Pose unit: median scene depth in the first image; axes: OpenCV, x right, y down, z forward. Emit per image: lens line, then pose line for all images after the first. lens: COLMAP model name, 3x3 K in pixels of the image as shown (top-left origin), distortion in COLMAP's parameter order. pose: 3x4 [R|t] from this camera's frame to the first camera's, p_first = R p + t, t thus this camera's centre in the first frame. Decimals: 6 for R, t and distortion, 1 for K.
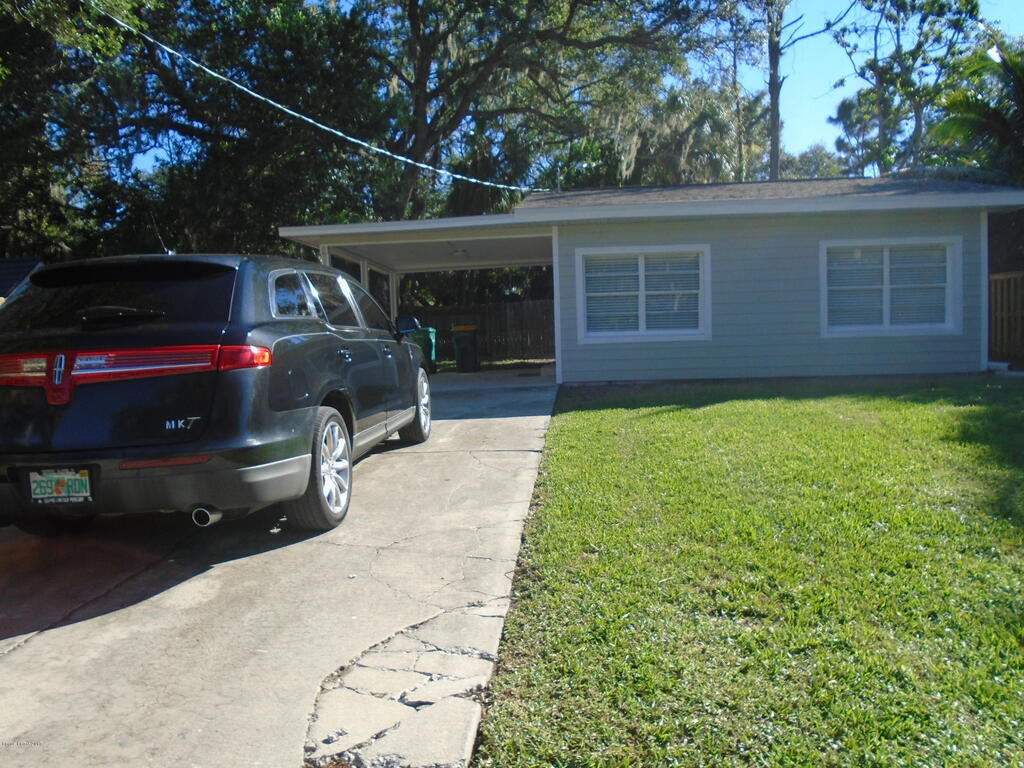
lens RADIAL K [[778.0, 0, 512.0], [0, 778.0, 384.0], [0, 0, 1]] dist [-0.039117, -0.001332]
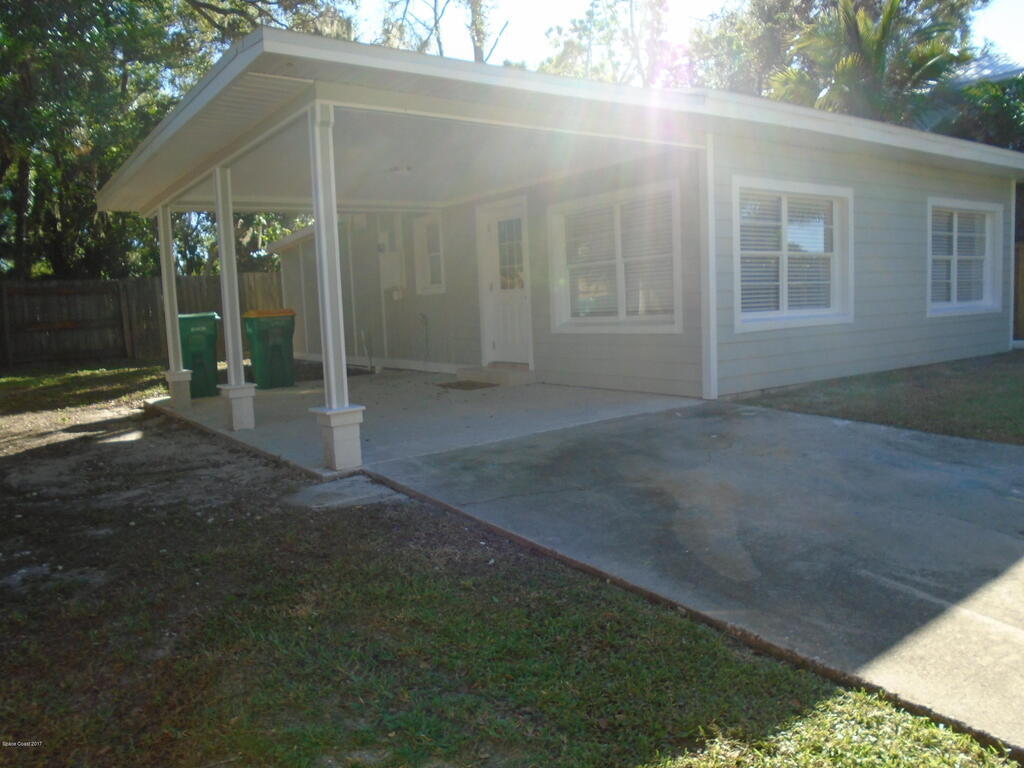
lens RADIAL K [[778.0, 0, 512.0], [0, 778.0, 384.0], [0, 0, 1]] dist [-0.039117, -0.001332]
pose [[0.771346, -0.065445, 0.633043, -0.444649], [0.063538, 0.997648, 0.025719, -0.038694], [-0.633237, 0.020384, 0.773690, 0.651573]]
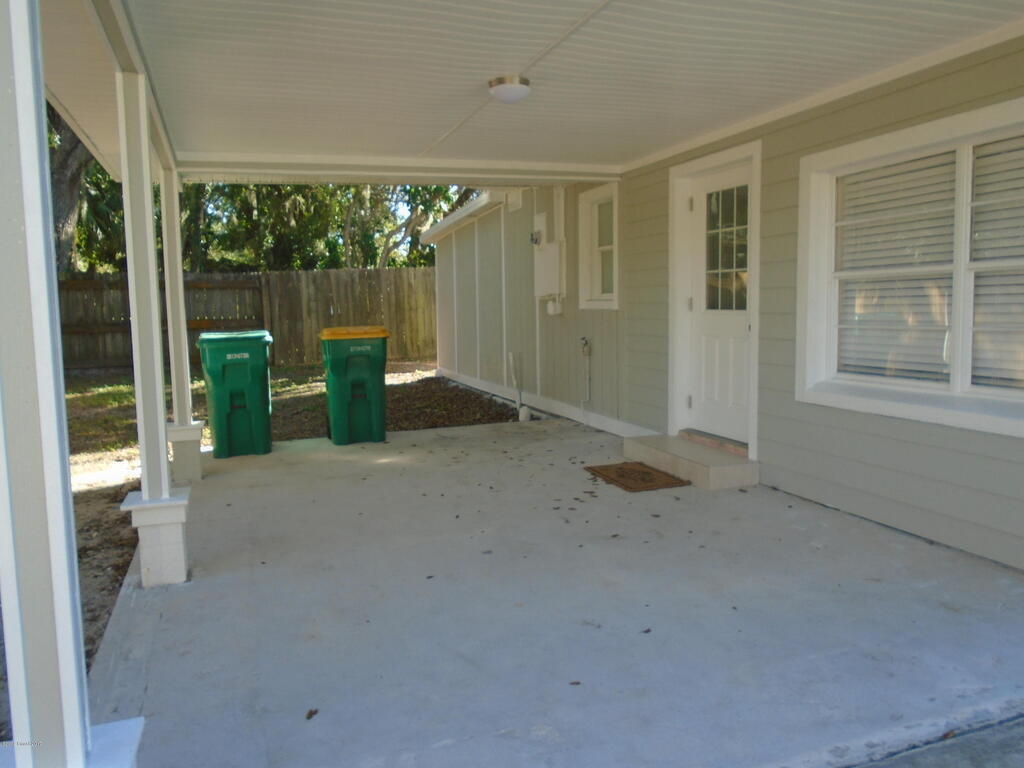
lens RADIAL K [[798.1, 0, 512.0], [0, 798.1, 384.0], [0, 0, 1]] dist [-0.013311, -0.002403]
pose [[0.914220, -0.023167, 0.404556, -0.287986], [0.016572, 0.999667, 0.019797, -0.072657], [-0.404880, -0.011394, 0.914299, 0.831435]]
